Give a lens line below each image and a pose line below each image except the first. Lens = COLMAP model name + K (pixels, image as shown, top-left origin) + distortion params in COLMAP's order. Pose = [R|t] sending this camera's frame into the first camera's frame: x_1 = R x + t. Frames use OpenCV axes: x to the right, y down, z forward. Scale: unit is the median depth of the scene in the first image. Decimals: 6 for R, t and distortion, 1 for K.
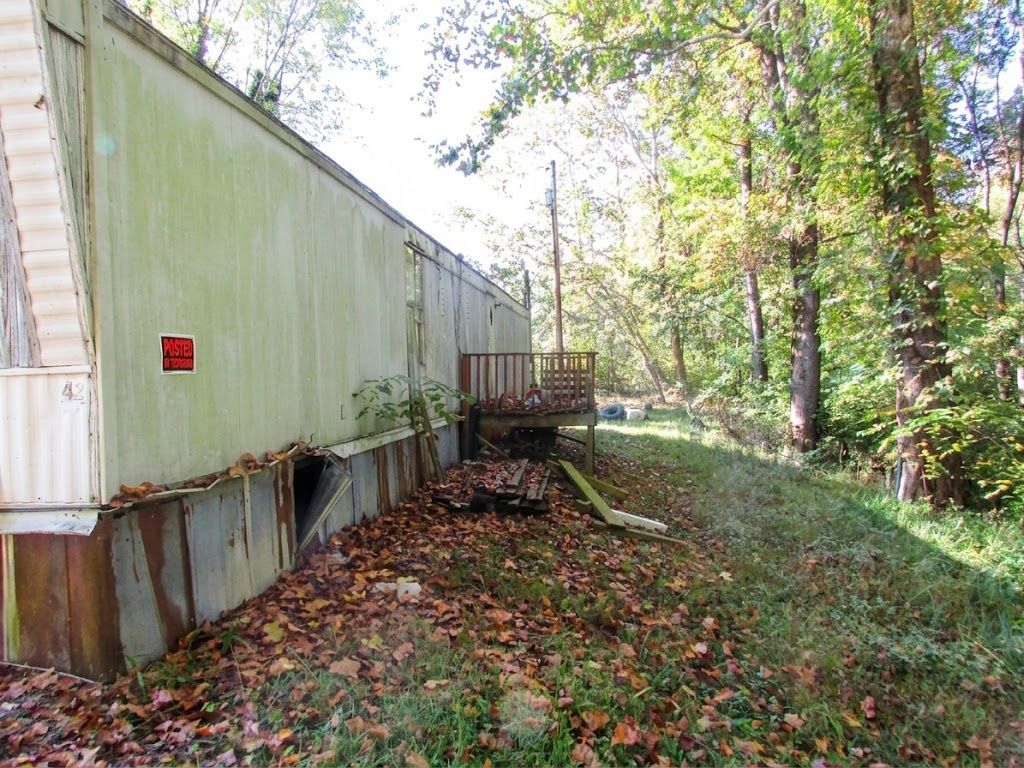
lens RADIAL K [[723.3, 0, 507.1], [0, 723.3, 388.2], [0, 0, 1]] dist [-0.026587, 0.003106]
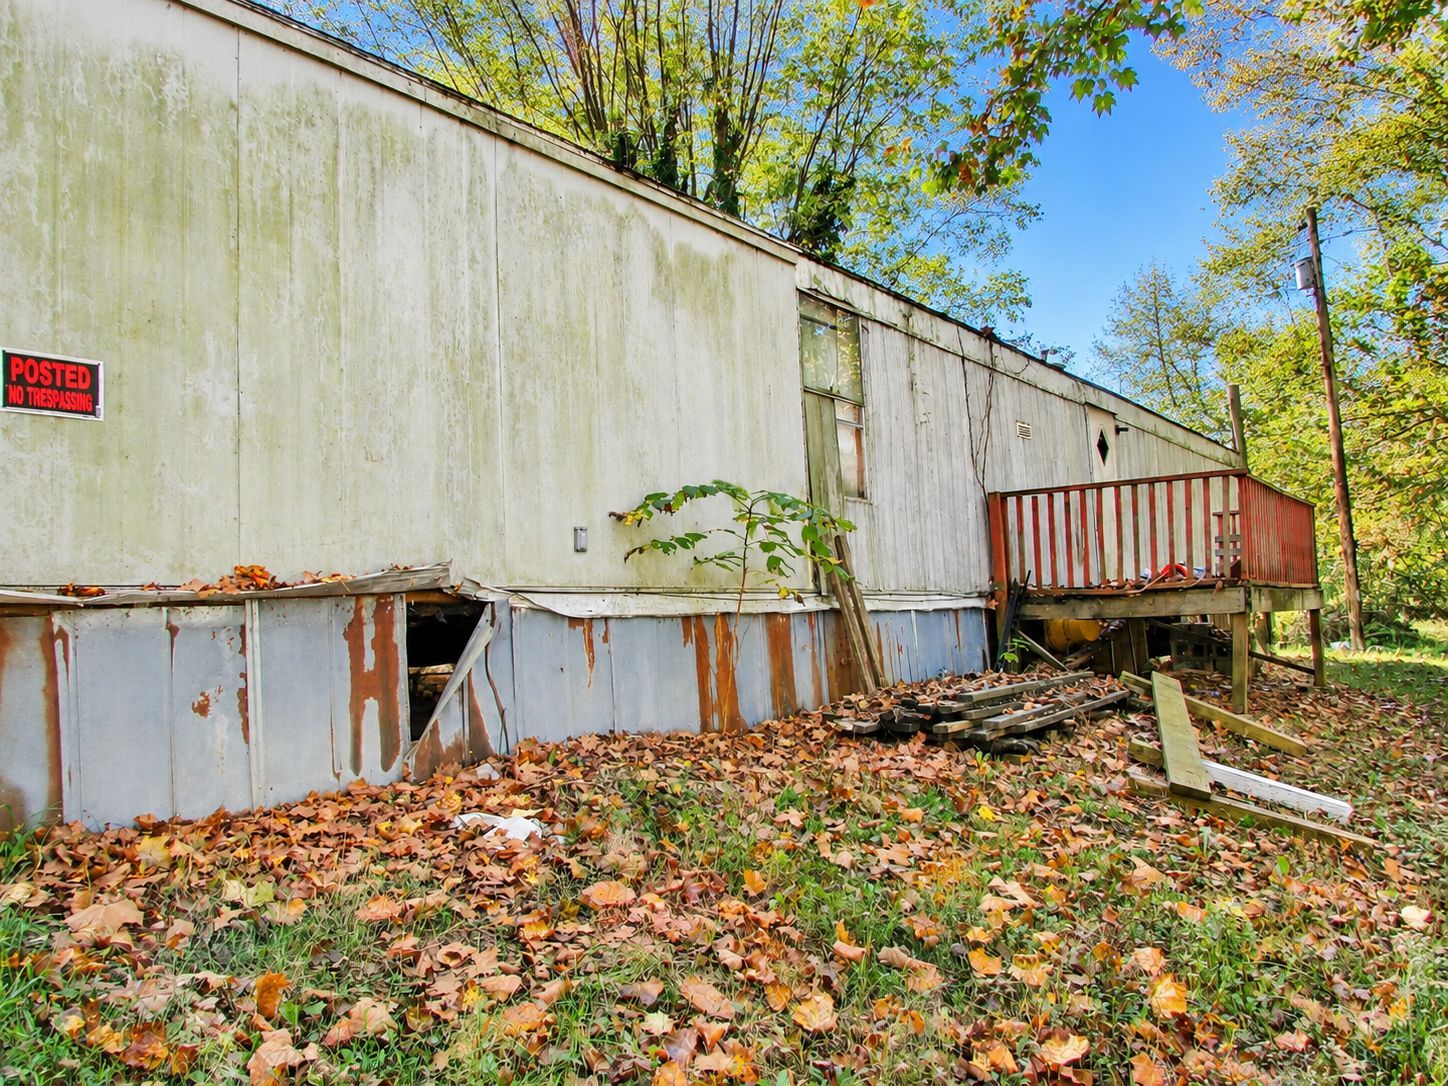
lens RADIAL K [[1022.8, 0, 717.0], [0, 1022.8, 549.0], [0, 0, 1]] dist [-0.026587, 0.003106]
pose [[0.868872, -0.031687, -0.494022, 0.106814], [0.001919, 0.998157, -0.060648, 0.033221], [0.495033, 0.051747, 0.867332, 0.115271]]
